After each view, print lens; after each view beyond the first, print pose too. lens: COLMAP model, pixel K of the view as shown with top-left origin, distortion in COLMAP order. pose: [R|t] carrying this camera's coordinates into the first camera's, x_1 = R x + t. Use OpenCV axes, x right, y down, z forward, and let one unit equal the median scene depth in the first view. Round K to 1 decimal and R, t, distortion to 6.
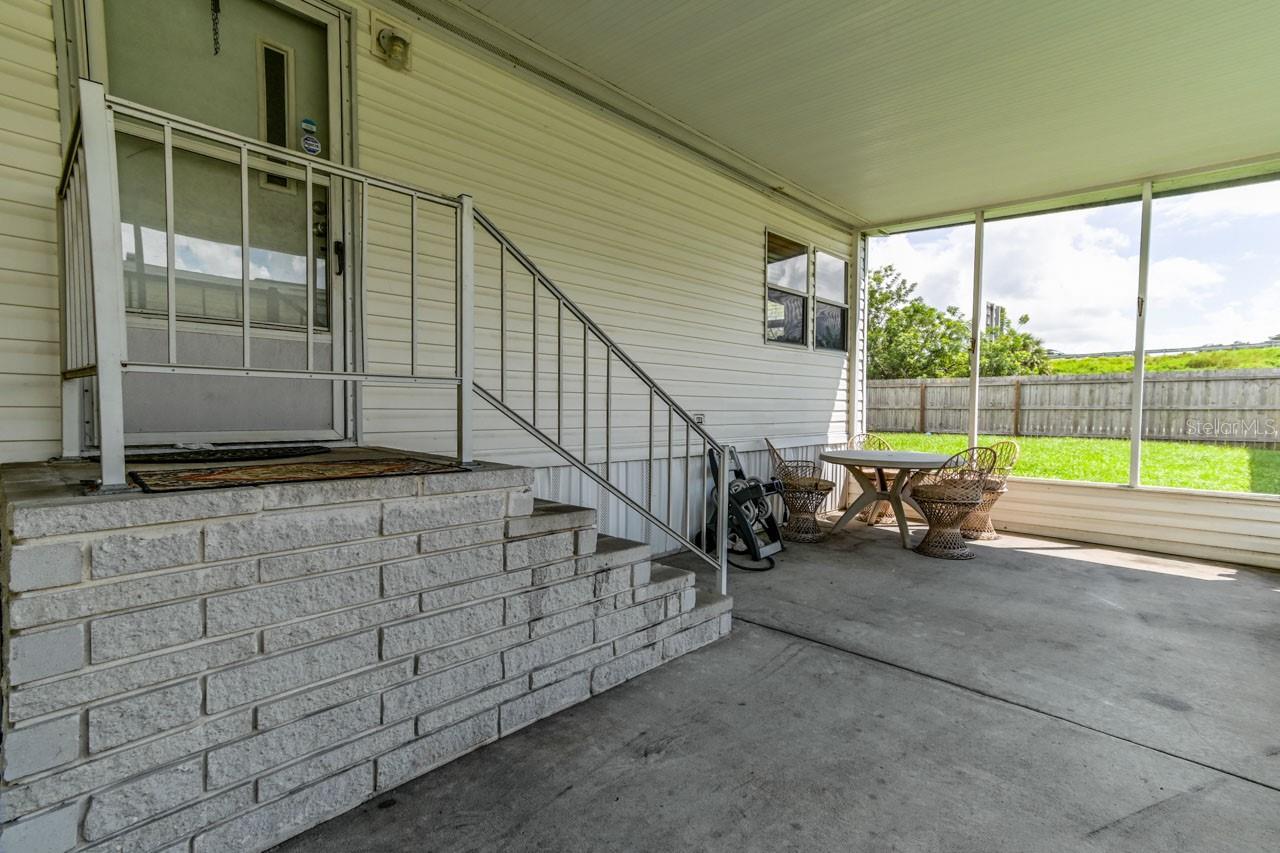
lens RADIAL K [[560.2, 0, 634.5], [0, 560.2, 423.4], [0, 0, 1]] dist [-0.002254, 0.015535]
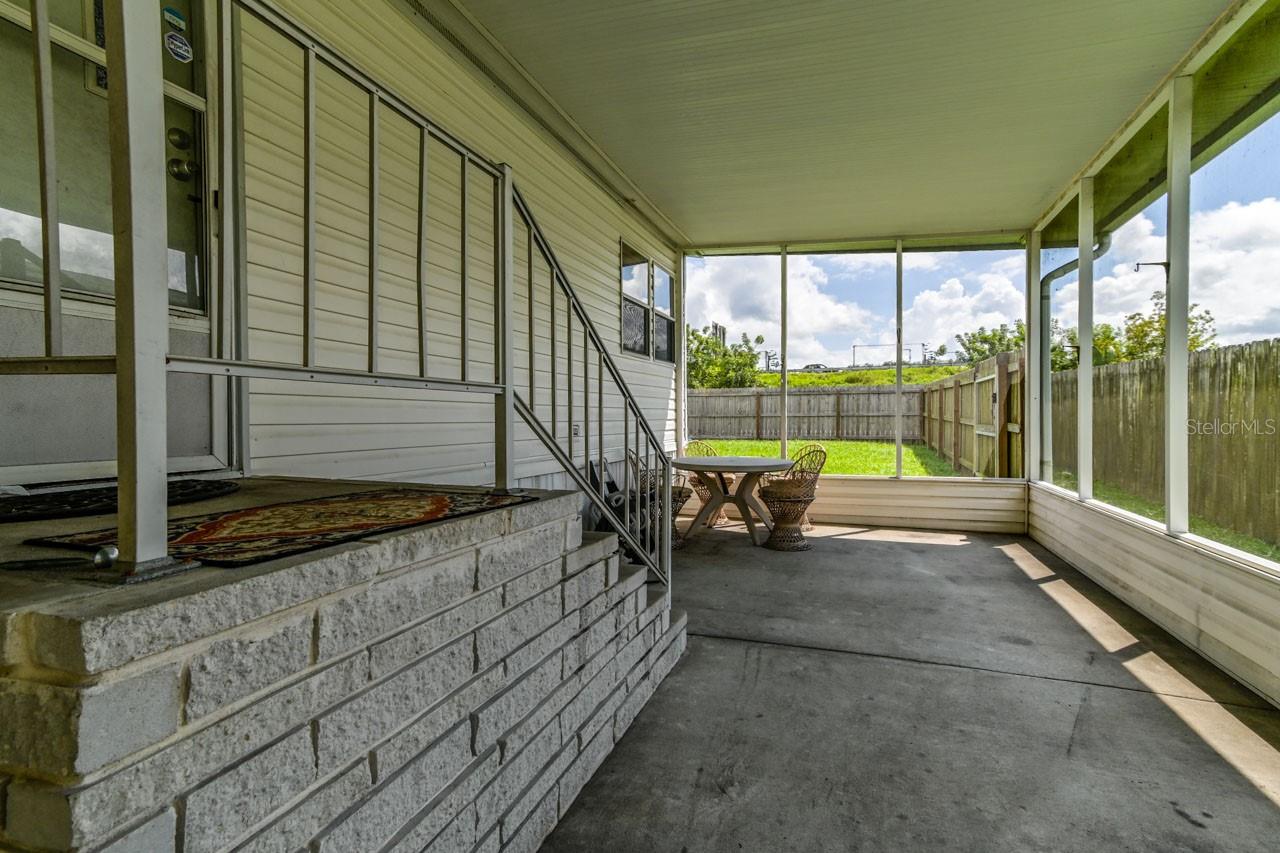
lens RADIAL K [[581.8, 0, 636.3], [0, 581.8, 418.8], [0, 0, 1]] dist [-0.004258, 0.017933]
pose [[0.910338, -0.010469, 0.413734, -0.357438], [0.020733, 0.999578, -0.020325, -0.008799], [-0.413347, 0.027080, 0.910171, 0.112272]]
